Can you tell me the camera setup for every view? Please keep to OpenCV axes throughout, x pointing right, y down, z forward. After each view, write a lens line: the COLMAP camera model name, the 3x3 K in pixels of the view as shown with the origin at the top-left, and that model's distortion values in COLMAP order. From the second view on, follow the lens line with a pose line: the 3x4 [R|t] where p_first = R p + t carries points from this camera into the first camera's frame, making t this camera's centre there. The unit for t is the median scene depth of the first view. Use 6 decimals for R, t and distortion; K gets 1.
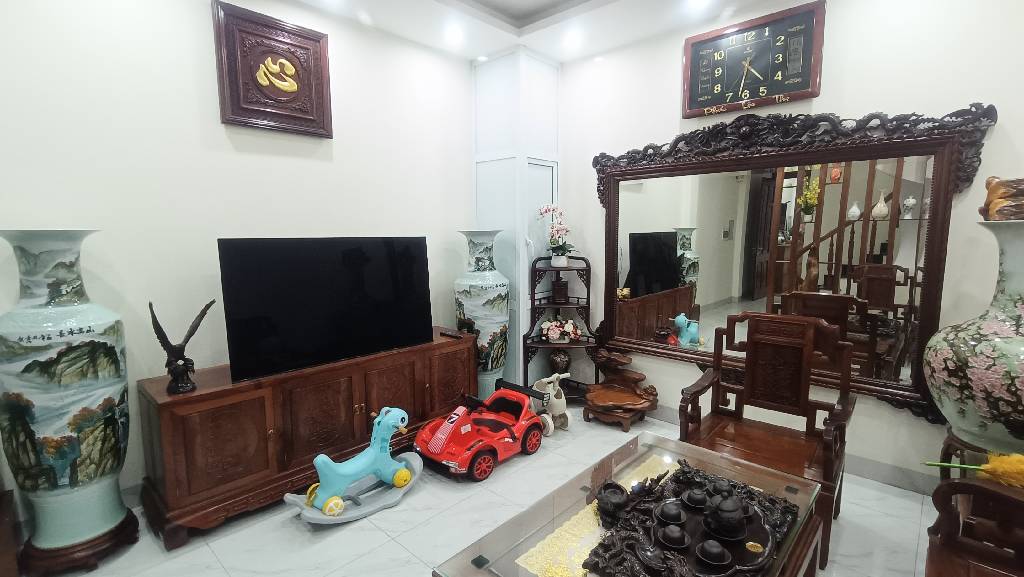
lens RADIAL K [[477.9, 0, 504.9], [0, 477.9, 290.5], [0, 0, 1]] dist [0.010152, -0.000672]
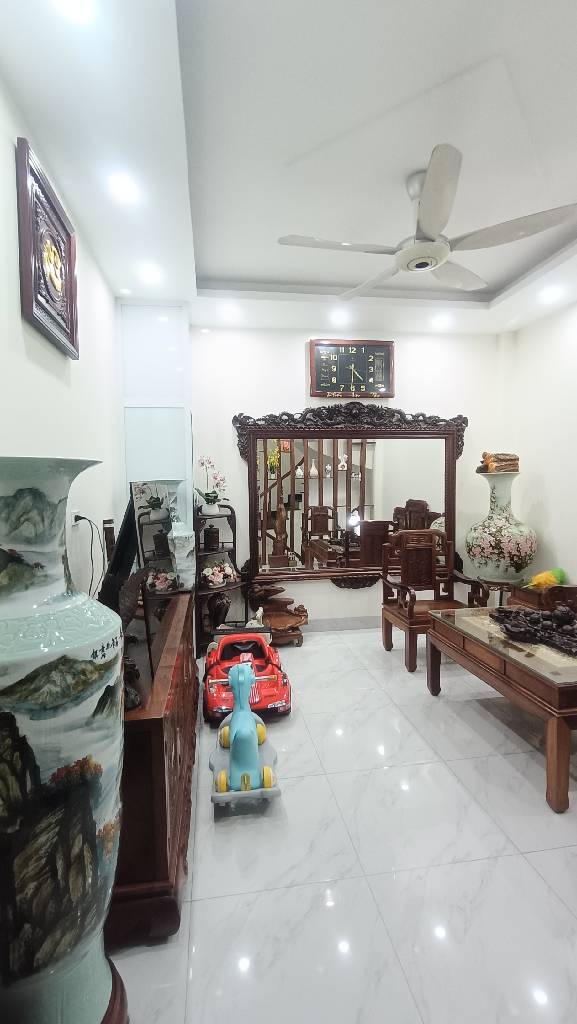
lens RADIAL K [[477.9, 0, 281.4], [0, 477.9, 514.9], [0, 0, 1]] dist [0.010152, -0.000672]
pose [[0.619473, -0.052624, 0.783252, -0.775484], [0.110772, 0.993627, -0.020851, -0.013634], [-0.777163, 0.099679, 0.621355, 0.283753]]
